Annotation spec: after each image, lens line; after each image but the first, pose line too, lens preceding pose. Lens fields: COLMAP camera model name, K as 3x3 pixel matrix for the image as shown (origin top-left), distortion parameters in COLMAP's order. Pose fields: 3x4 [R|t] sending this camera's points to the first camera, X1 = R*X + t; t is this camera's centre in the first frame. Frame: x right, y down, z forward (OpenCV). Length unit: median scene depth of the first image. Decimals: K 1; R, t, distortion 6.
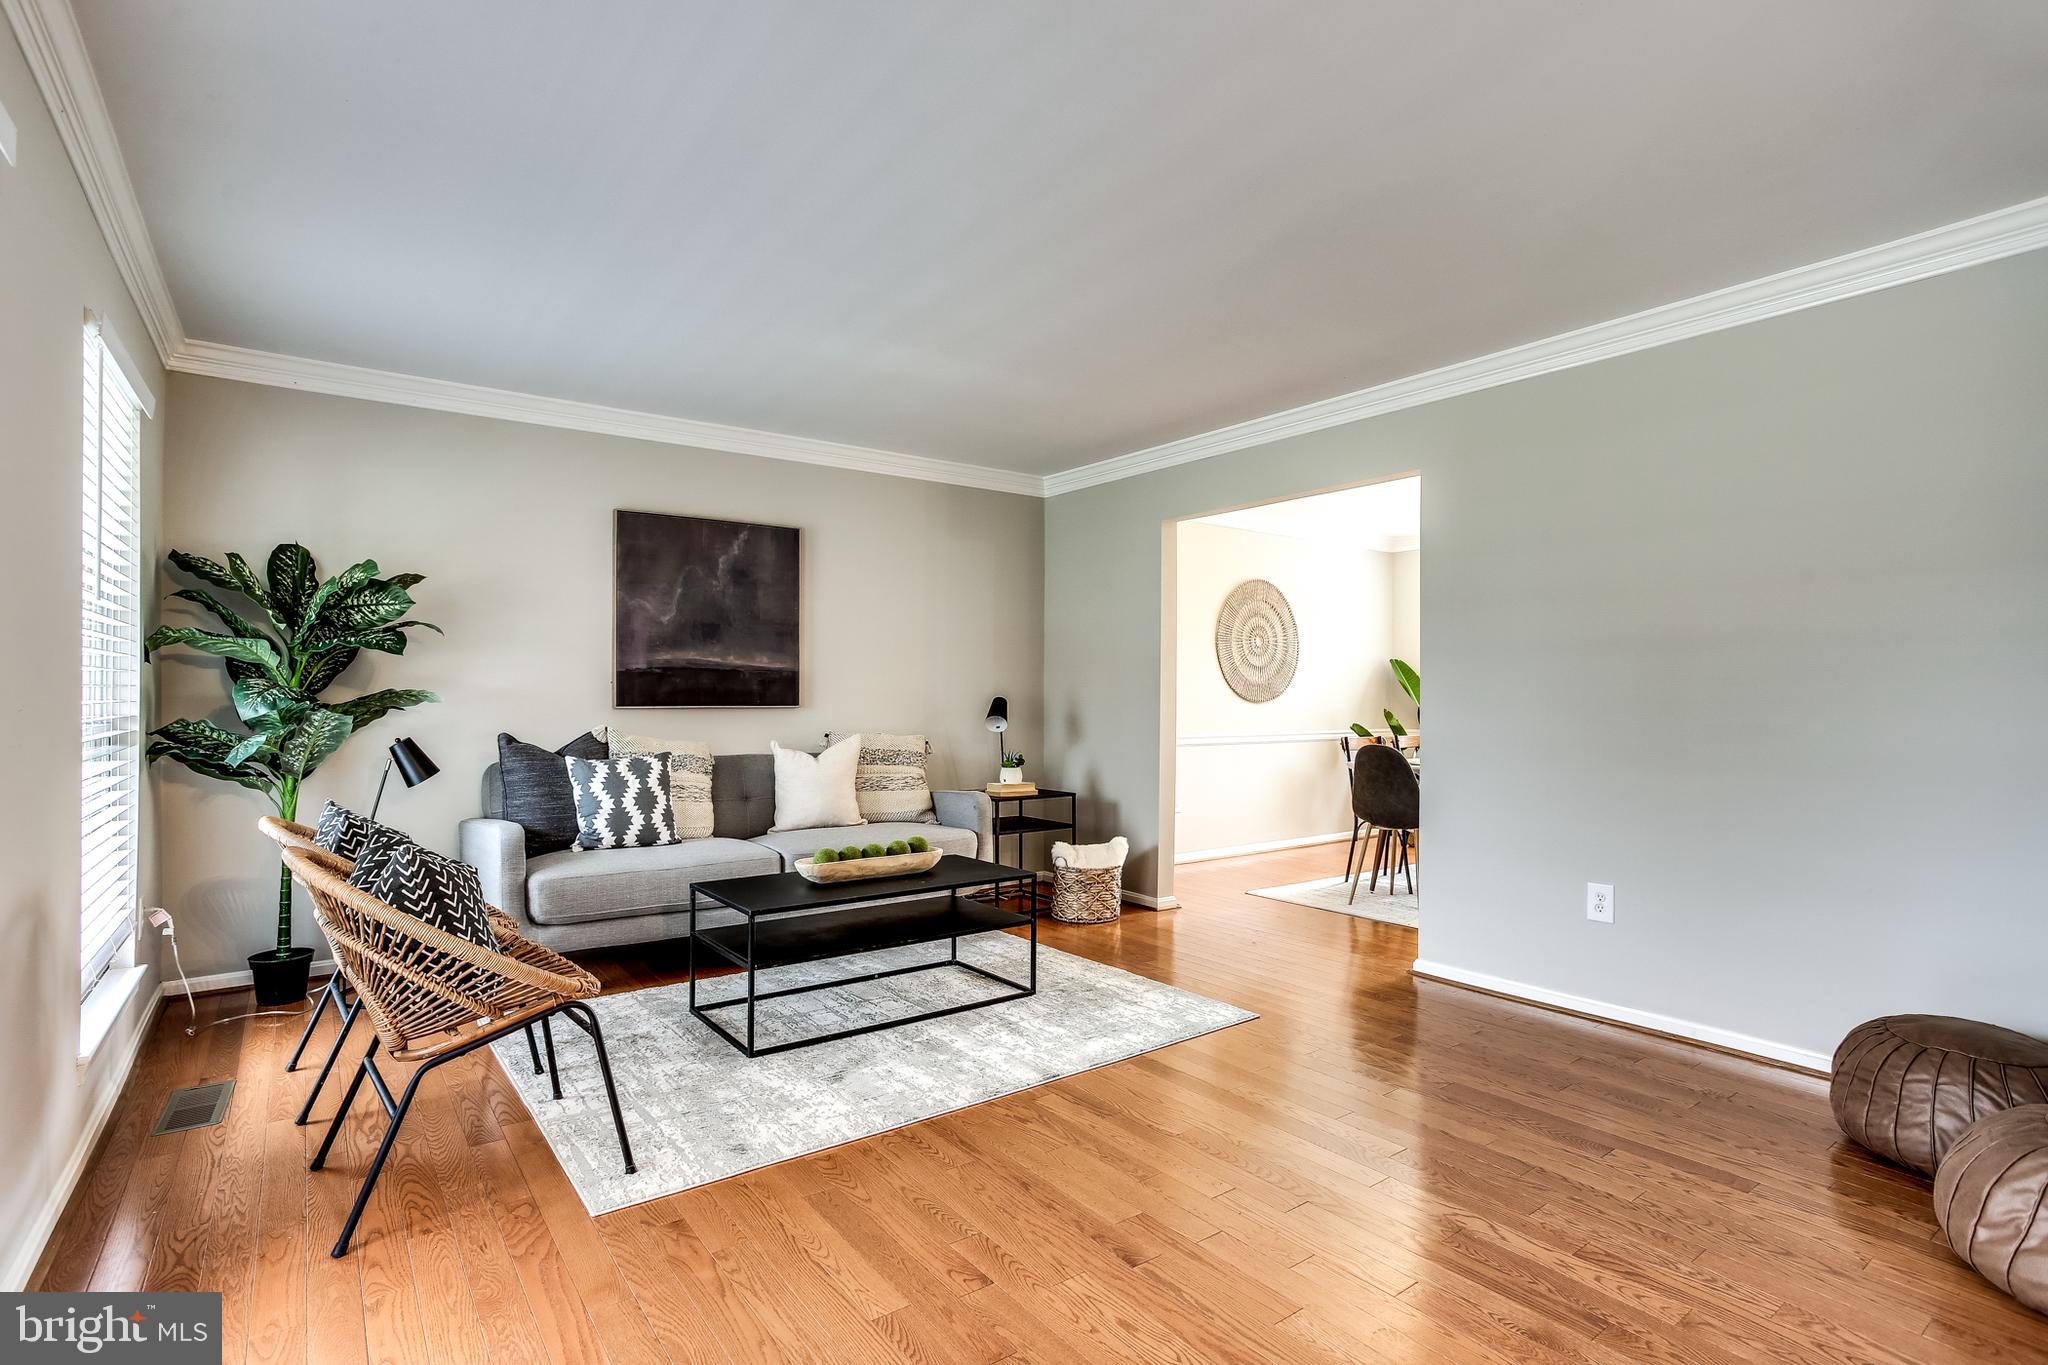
lens RADIAL K [[1028.9, 0, 989.1], [0, 1028.9, 677.8], [0, 0, 1]] dist [-0.001361, 0.000101]
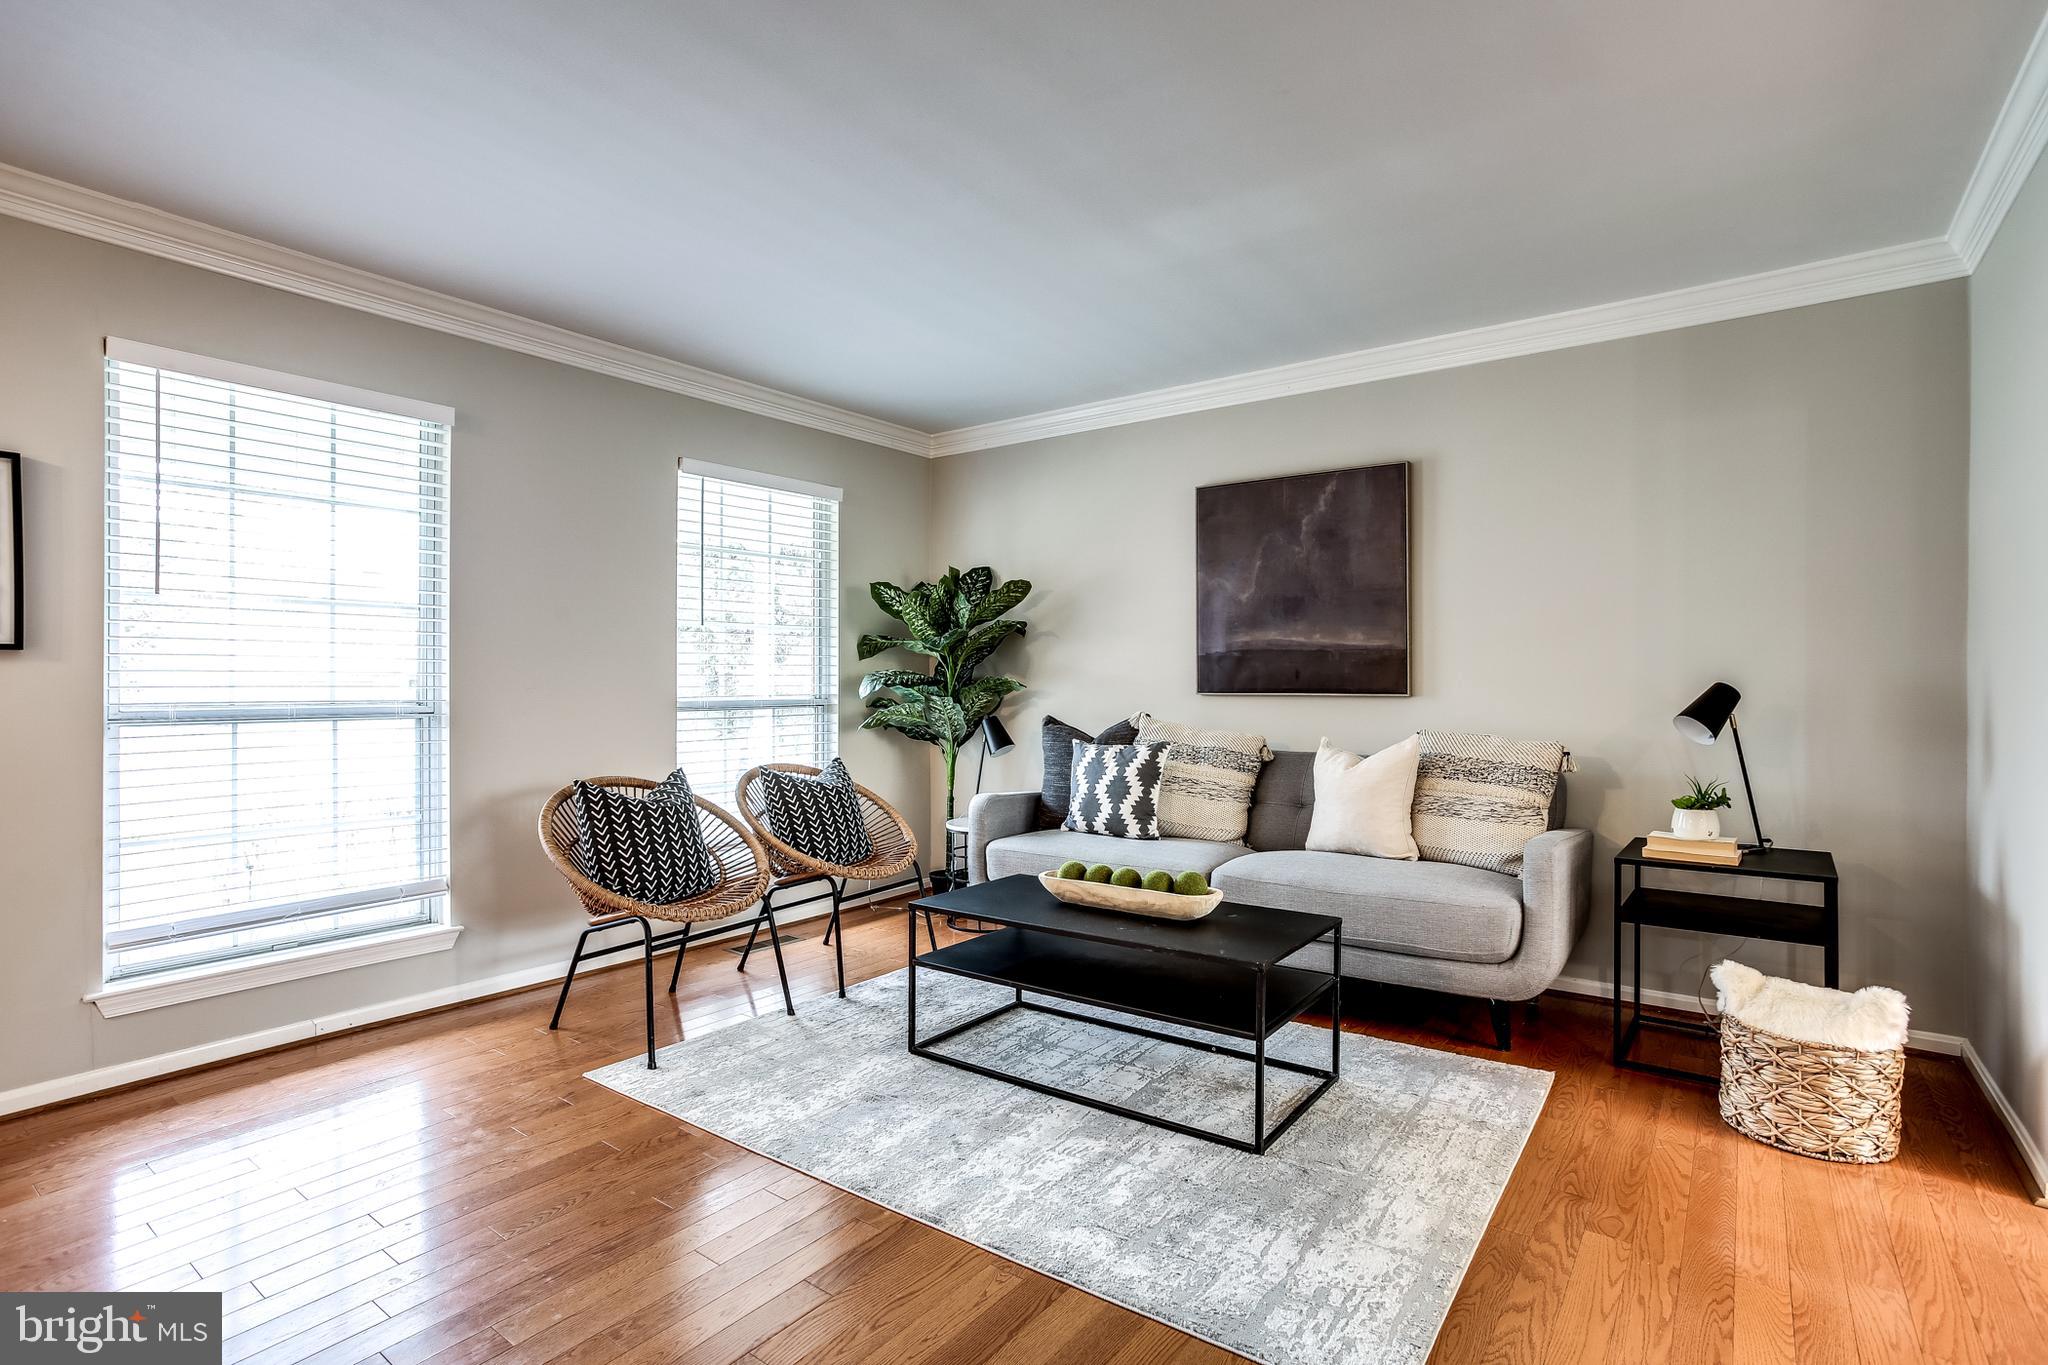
lens RADIAL K [[1000.3, 0, 1024.0], [0, 1000.3, 682.5], [0, 0, 1]] dist [-0.020154, 0.000665]
pose [[0.292569, -0.001858, -0.956243, 0.546331], [0.014018, 0.999899, 0.002346, 0.015370], [0.956142, -0.014091, 0.292566, 0.648560]]
